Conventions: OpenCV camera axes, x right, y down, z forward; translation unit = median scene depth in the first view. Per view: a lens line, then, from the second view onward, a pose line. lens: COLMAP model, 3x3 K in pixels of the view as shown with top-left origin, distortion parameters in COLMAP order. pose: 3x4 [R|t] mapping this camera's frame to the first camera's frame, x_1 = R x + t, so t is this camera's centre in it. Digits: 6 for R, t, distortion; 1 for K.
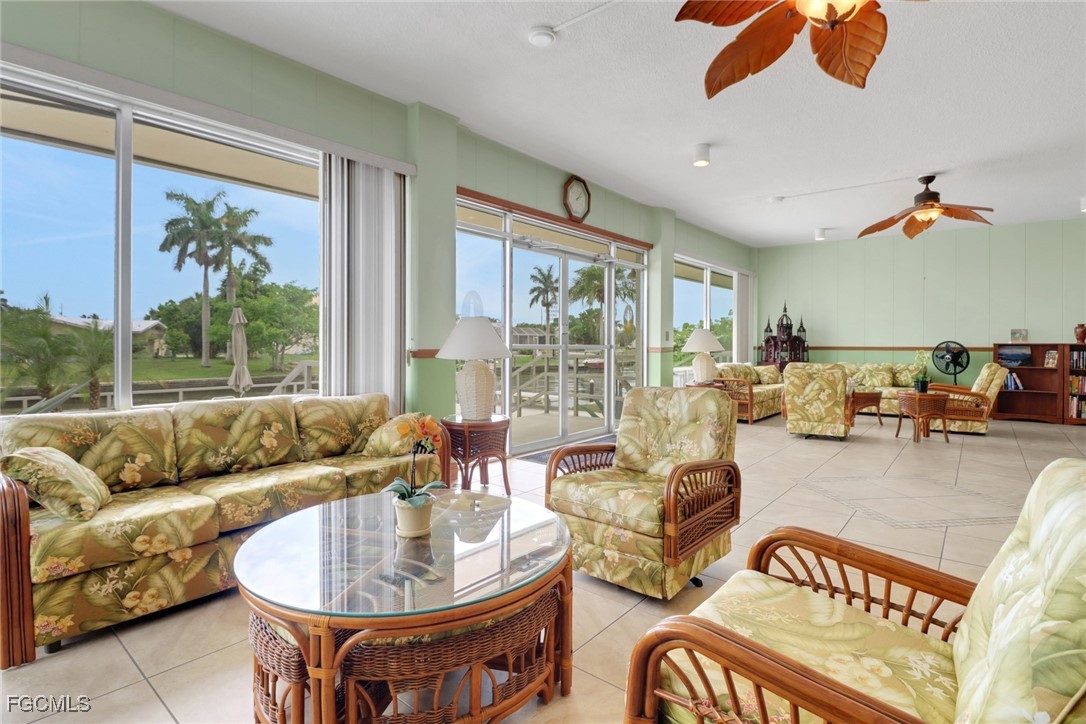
lens RADIAL K [[528.0, 0, 544.2], [0, 528.0, 343.0], [0, 0, 1]] dist [0.002272, -0.013086]
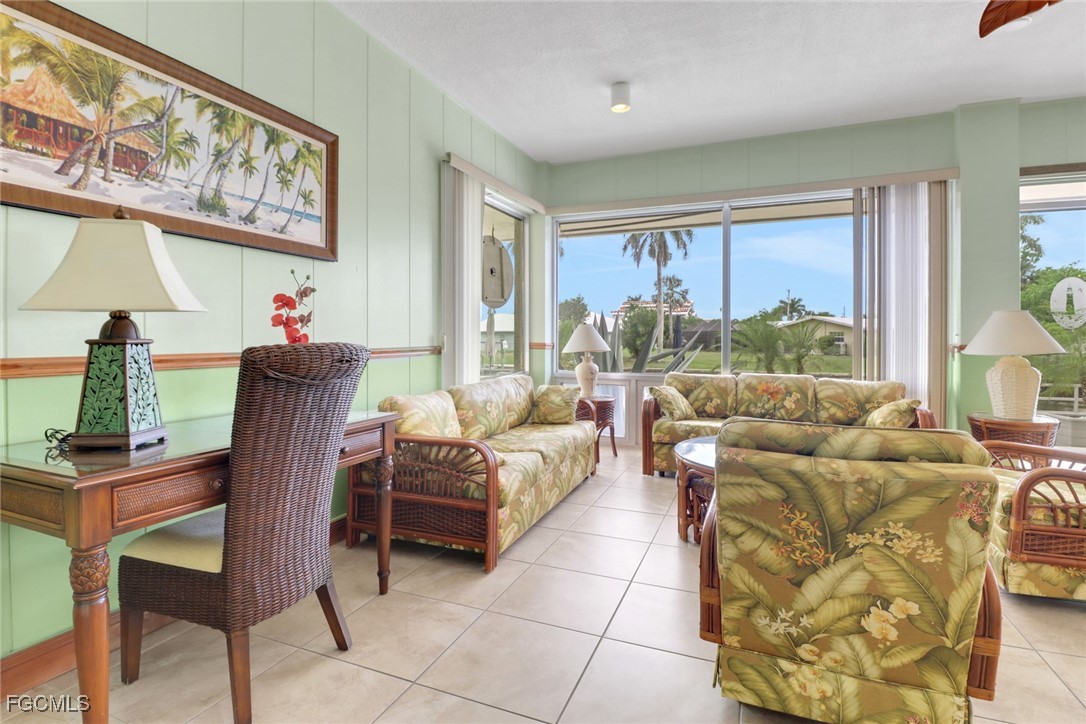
lens RADIAL K [[528.0, 0, 544.2], [0, 528.0, 343.0], [0, 0, 1]] dist [0.002272, -0.013086]
pose [[0.288690, 0.006476, -0.957401, 0.711933], [0.000380, 0.999976, 0.006879, 0.002923], [0.957423, -0.002349, 0.288681, -0.092330]]
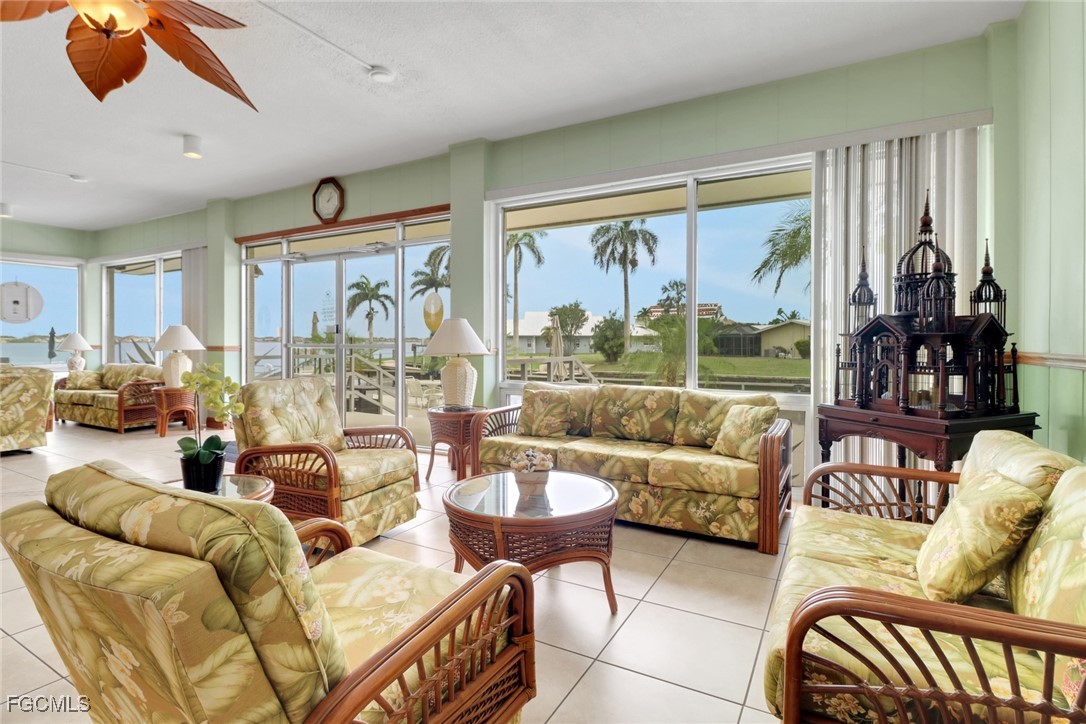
lens RADIAL K [[528.0, 0, 544.2], [0, 528.0, 343.0], [0, 0, 1]] dist [0.002272, -0.013086]
pose [[0.177065, 0.000382, -0.984199, 0.768908], [0.000315, 1.000000, 0.000445, 0.003371], [0.984199, -0.000389, 0.177064, 0.820251]]
